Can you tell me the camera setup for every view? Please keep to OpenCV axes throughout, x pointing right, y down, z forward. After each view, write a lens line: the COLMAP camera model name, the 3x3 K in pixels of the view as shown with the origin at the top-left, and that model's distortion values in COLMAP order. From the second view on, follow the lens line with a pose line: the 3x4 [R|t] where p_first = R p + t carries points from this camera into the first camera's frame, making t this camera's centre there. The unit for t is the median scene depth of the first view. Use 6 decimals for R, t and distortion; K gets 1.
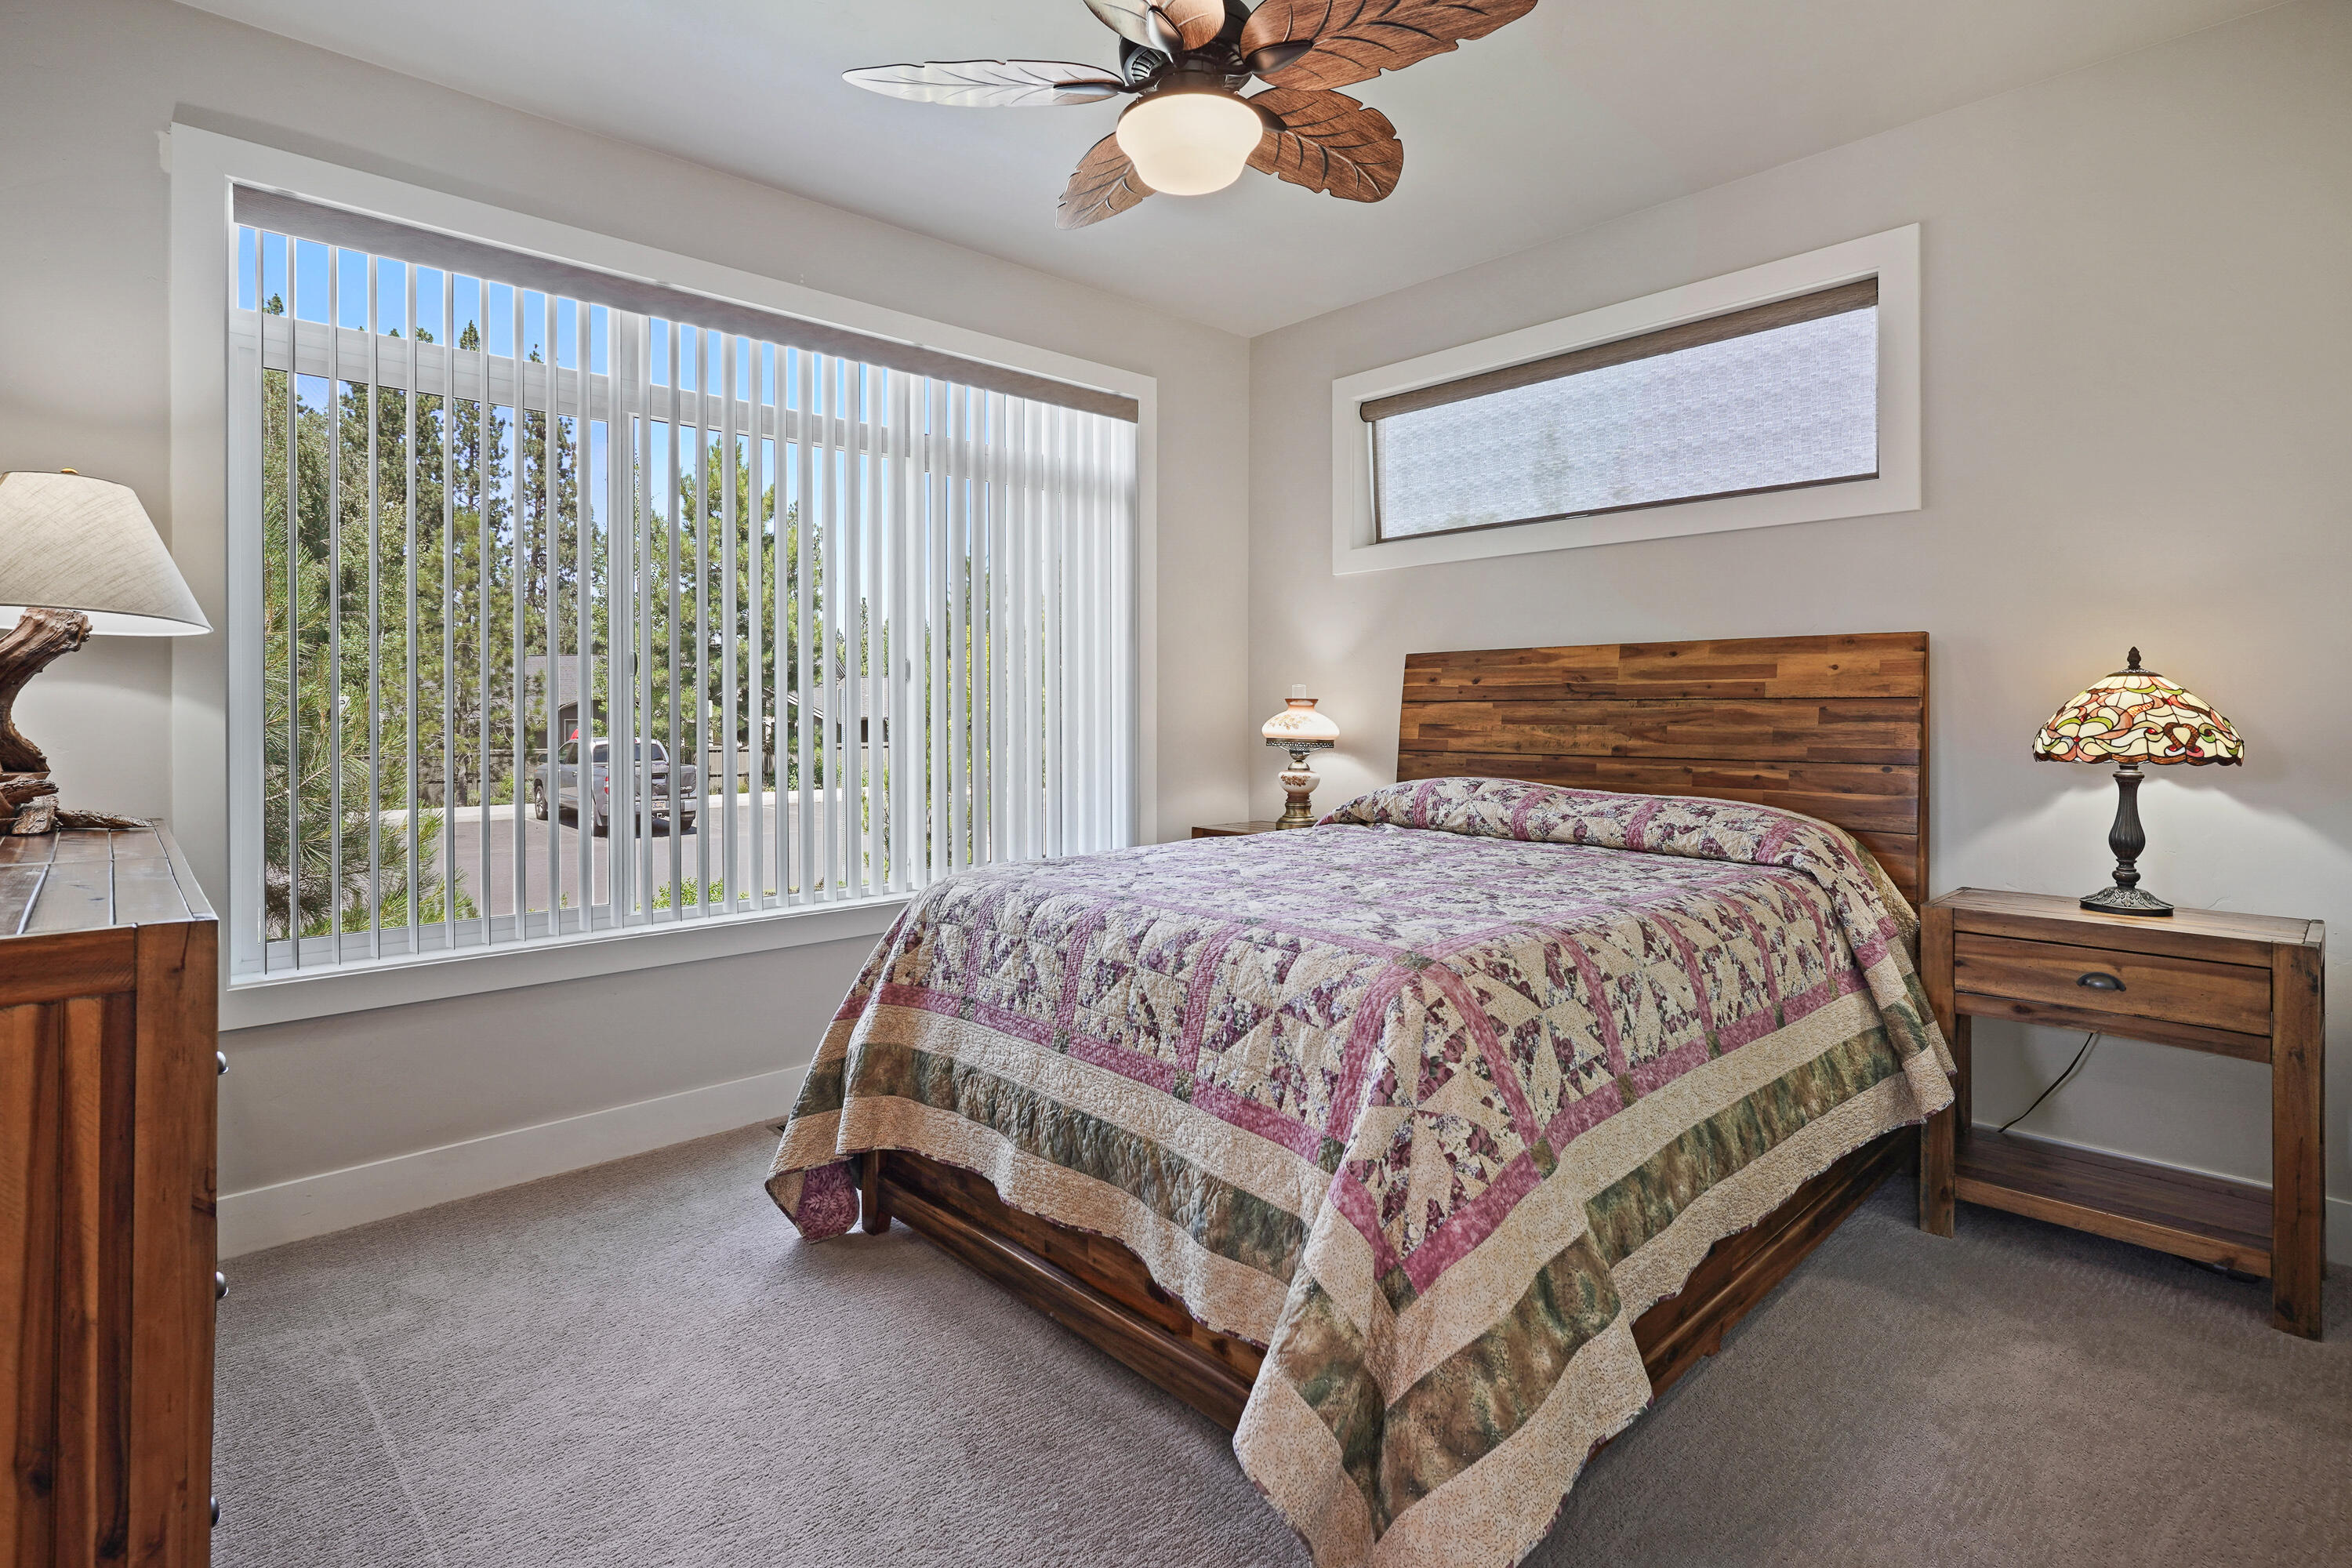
lens RADIAL K [[1137.4, 0, 1185.0], [0, 1137.4, 713.7], [0, 0, 1]] dist [0.000993, 0.000464]
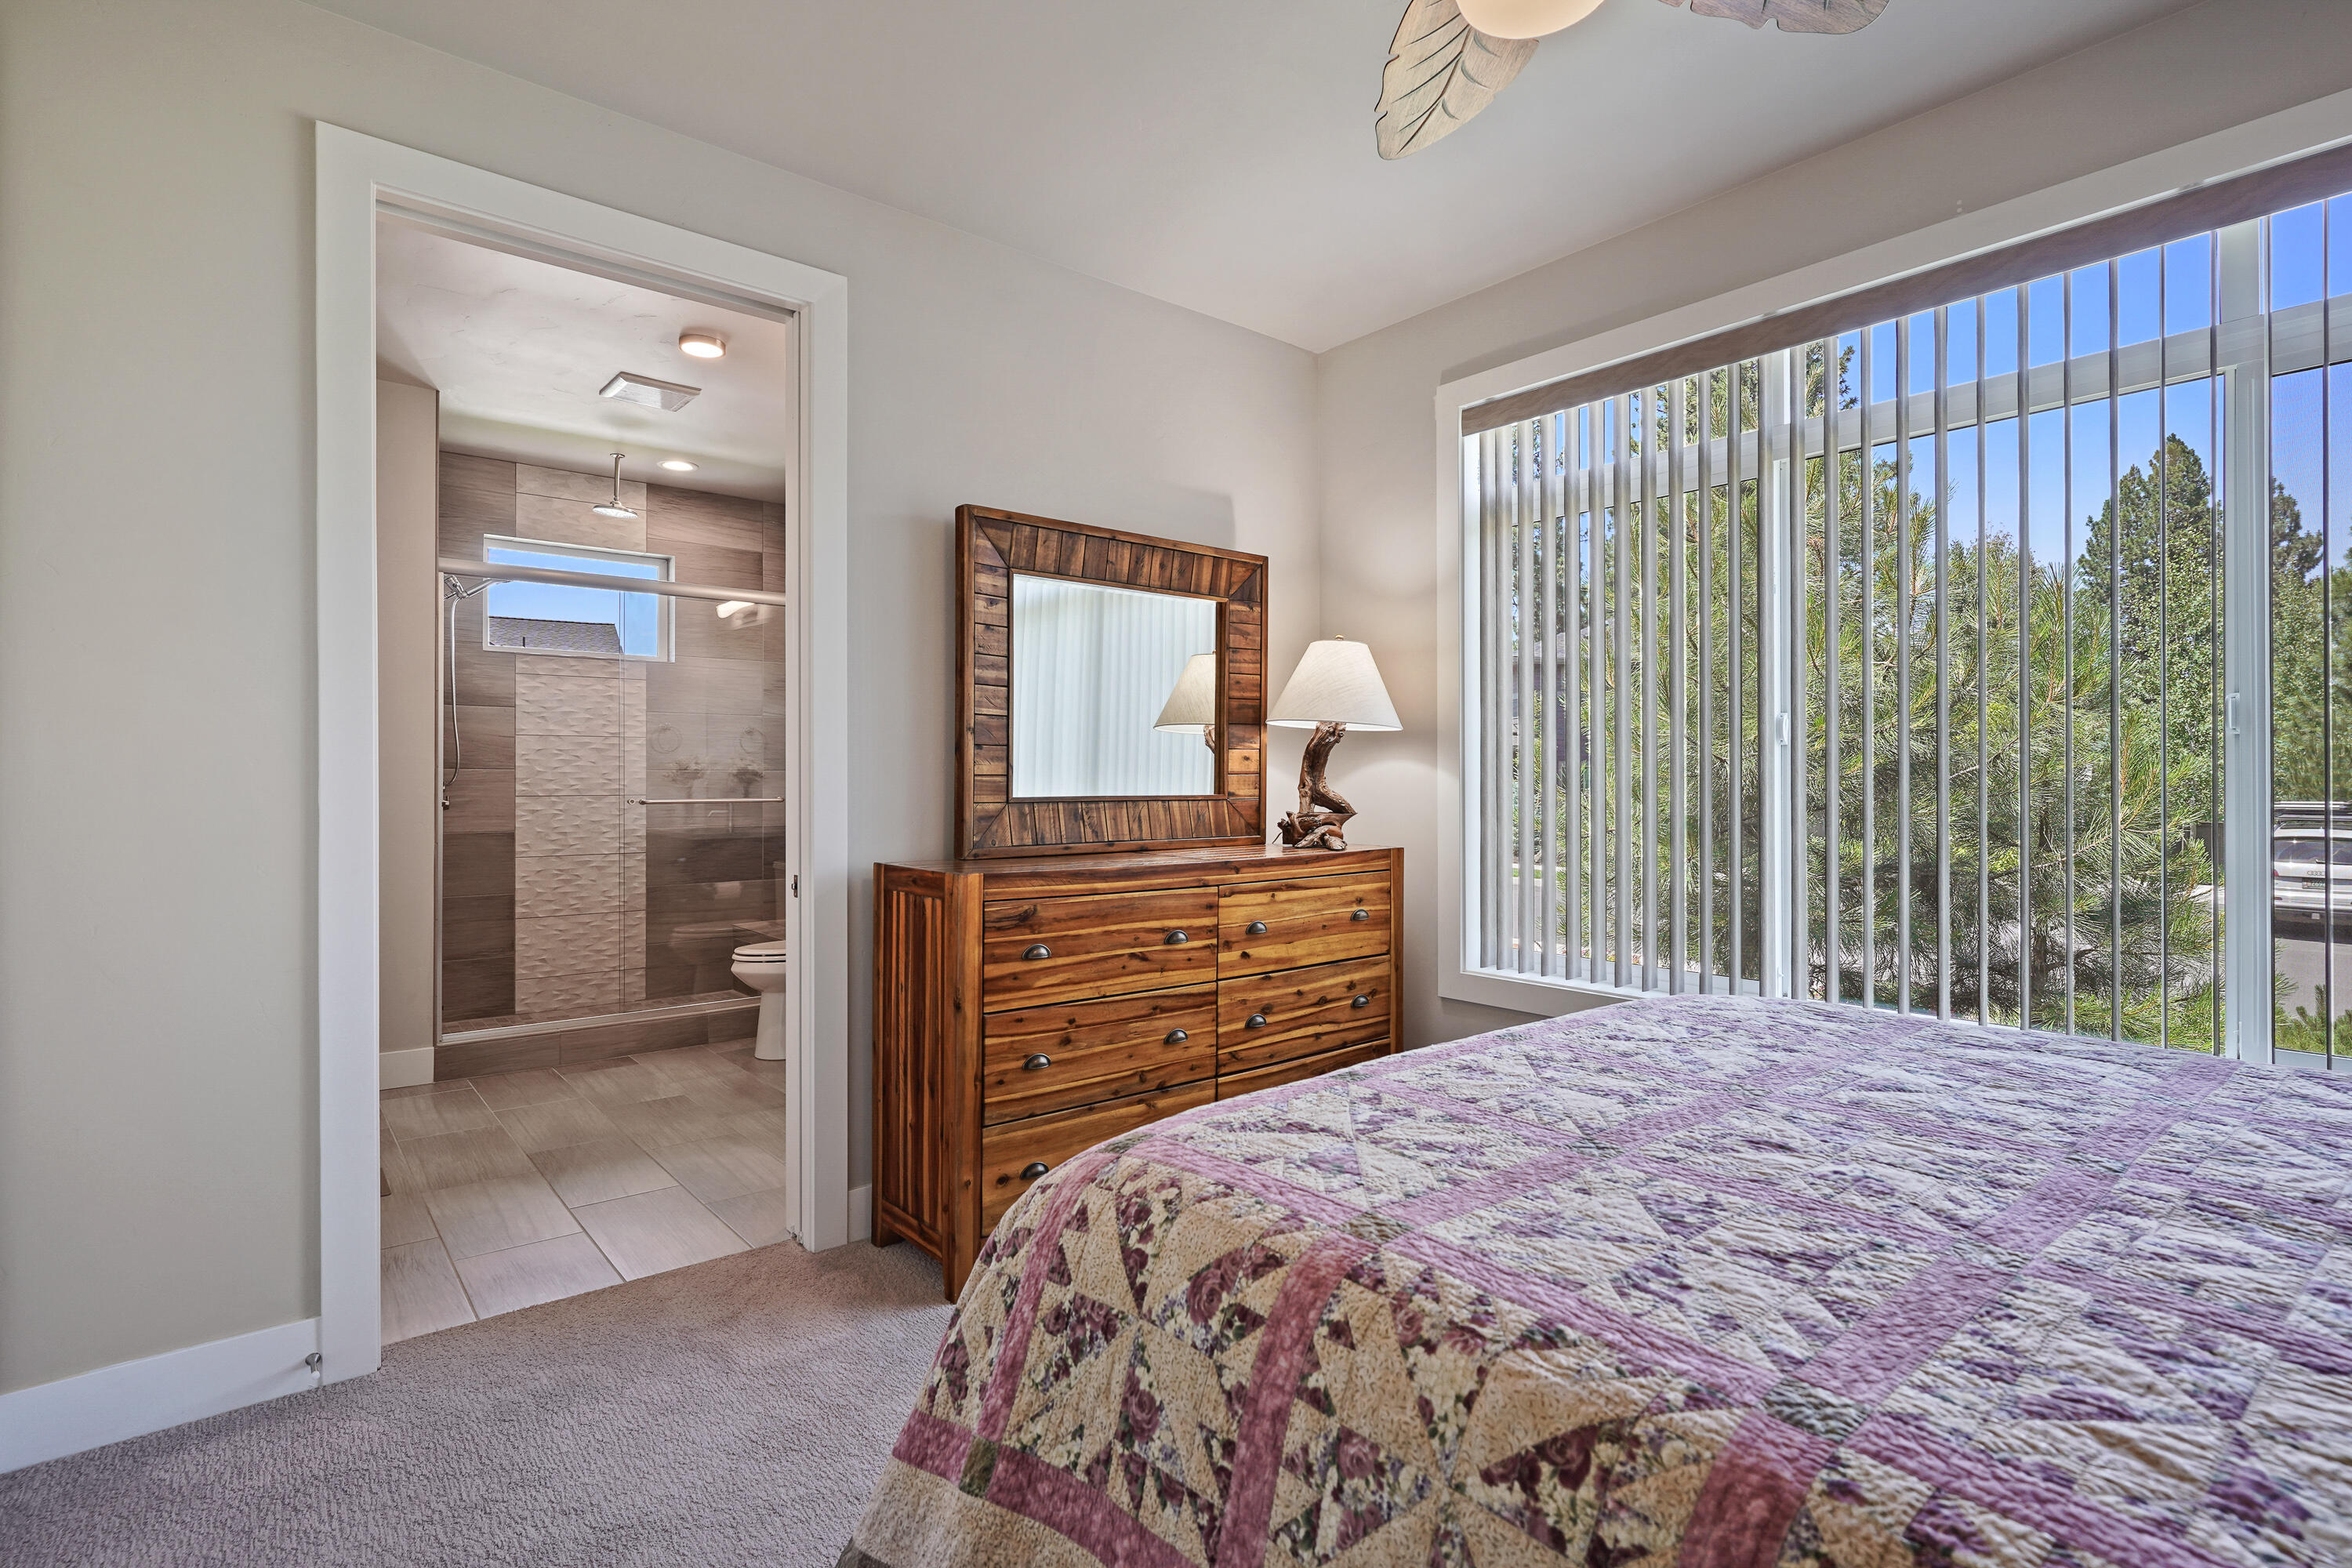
lens RADIAL K [[1128.3, 0, 1179.7], [0, 1128.3, 771.2], [0, 0, 1]] dist [-0.000785, 0.000048]
pose [[-0.066601, -0.002998, -0.997775, 0.838548], [0.001185, 0.999995, -0.003083, -0.009888], [0.997779, -0.001387, -0.066597, 1.011145]]
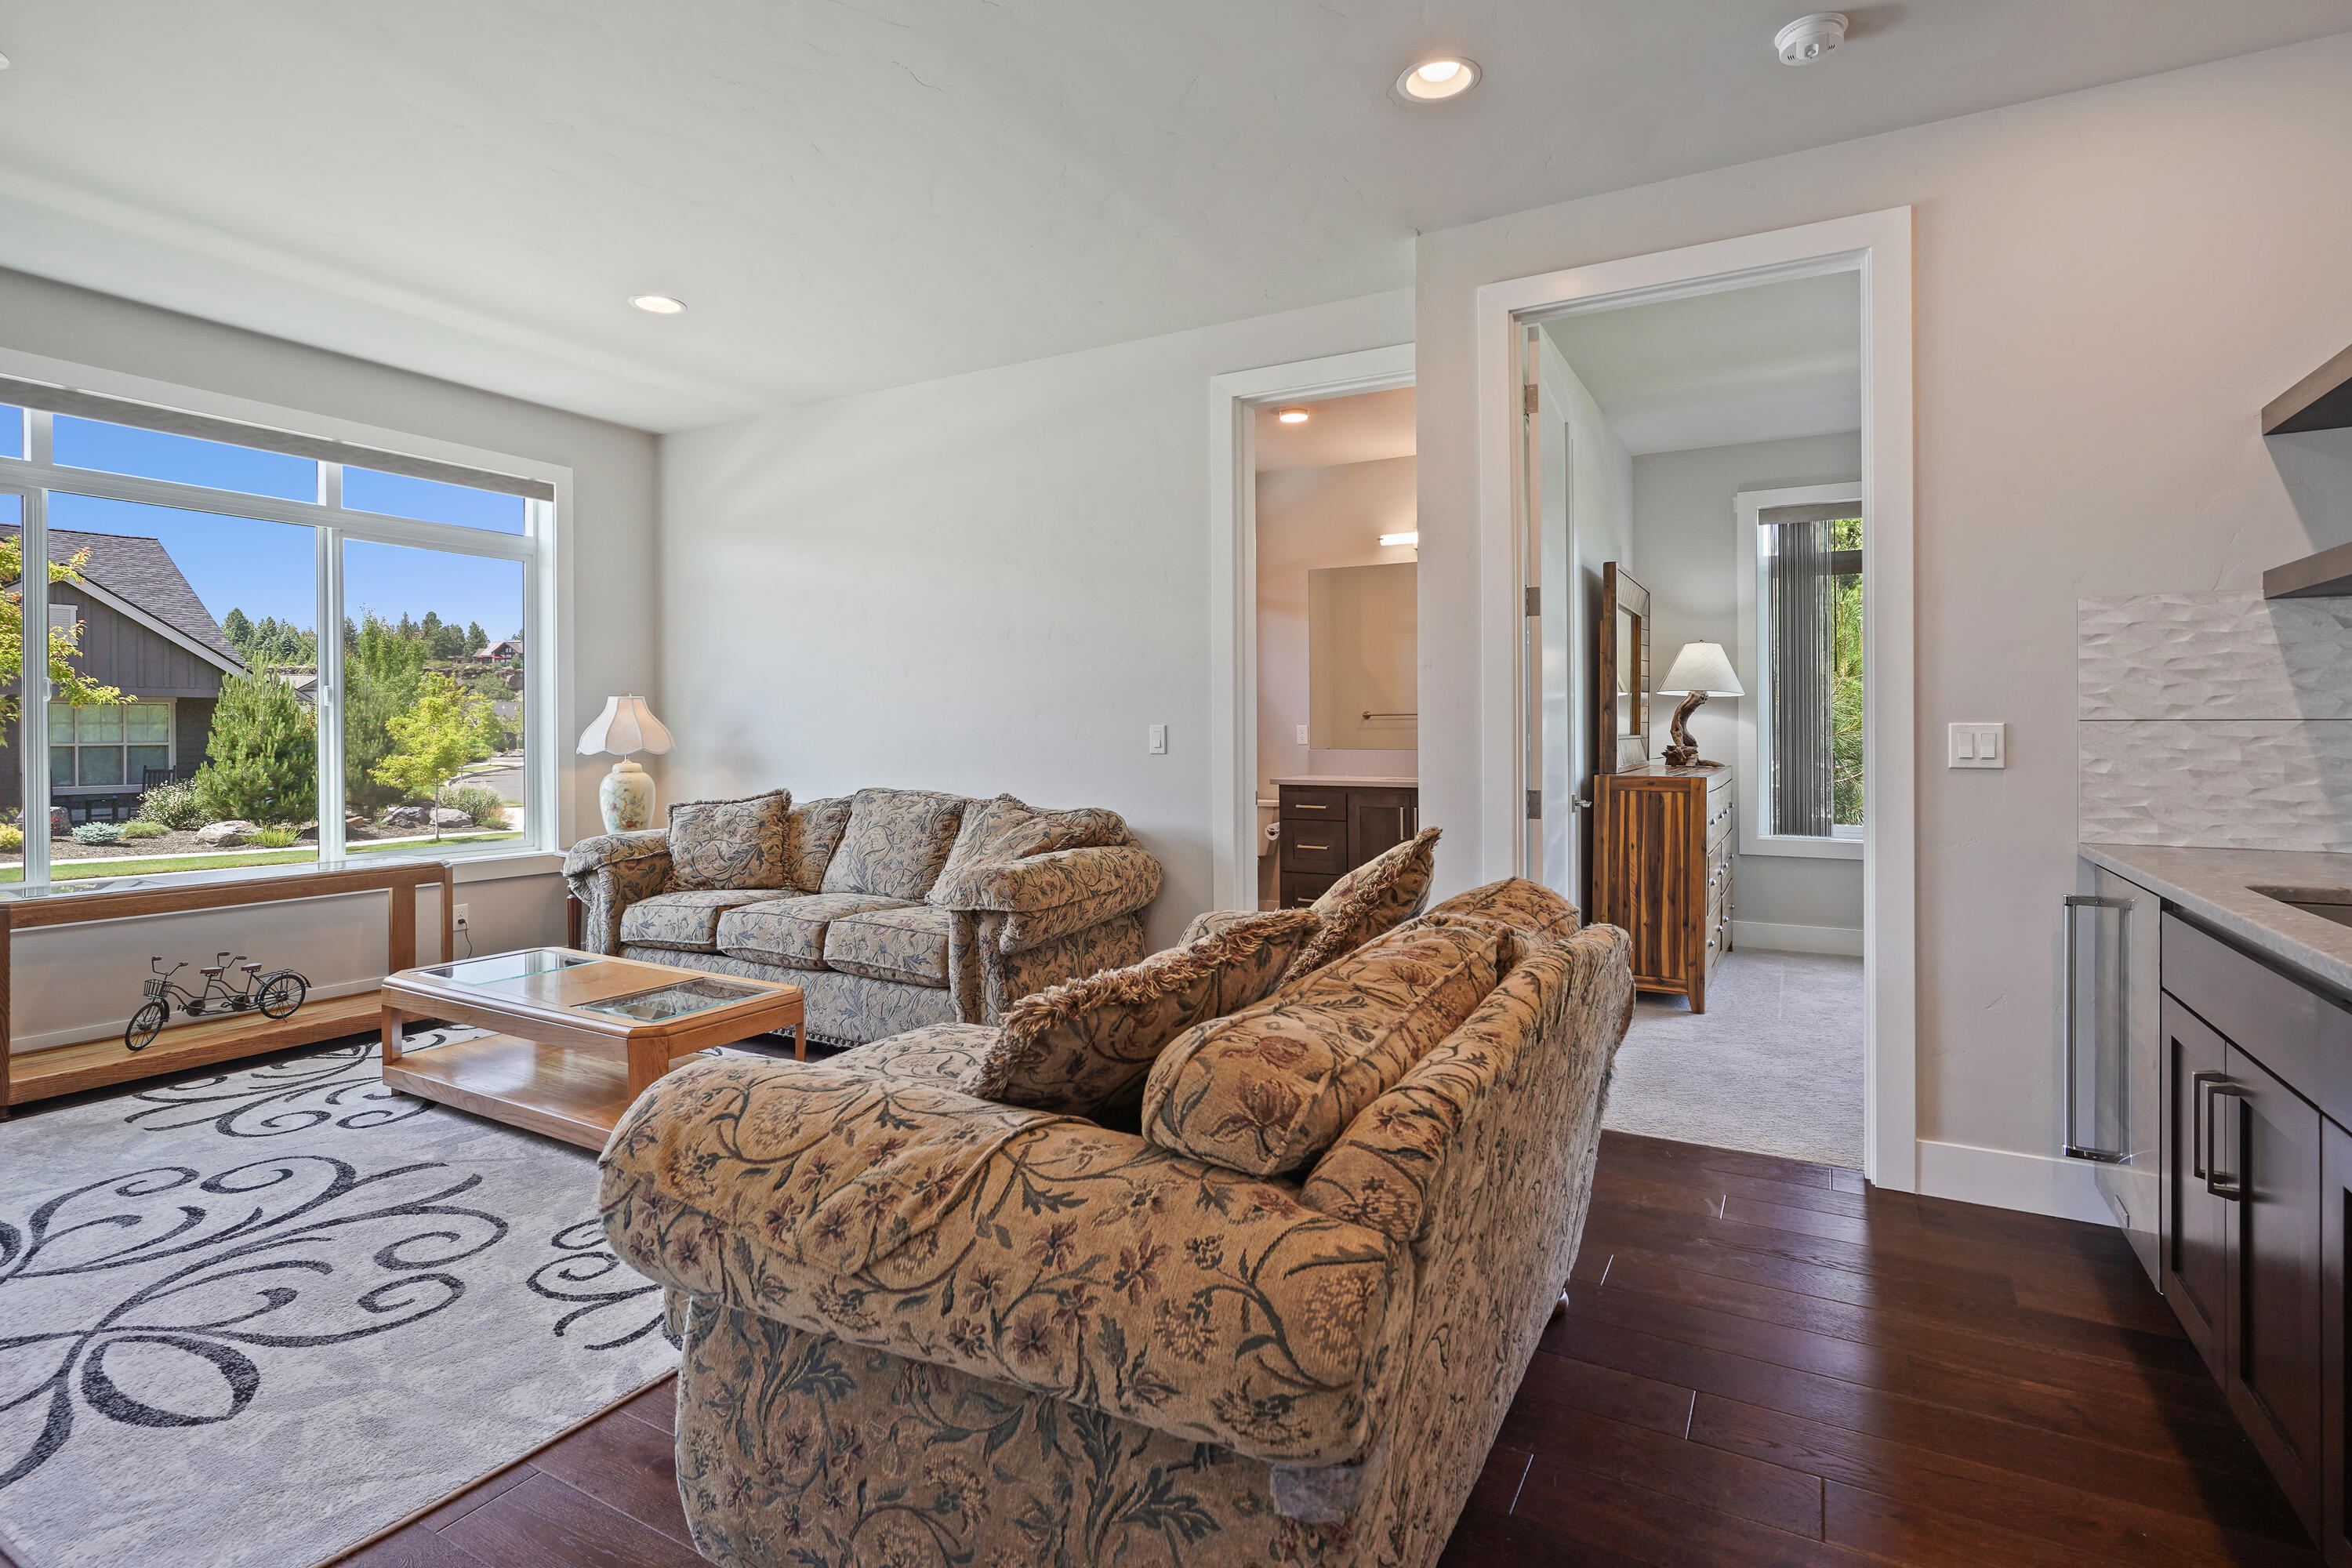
lens RADIAL K [[1143.7, 0, 1175.9], [0, 1143.7, 745.5], [0, 0, 1]] dist [0.000016, 0.000548]
pose [[0.294381, 0.015356, -0.955565, 1.604477], [0.003240, 0.999849, 0.017065, -0.003060], [0.955683, -0.008120, 0.294287, -1.289960]]
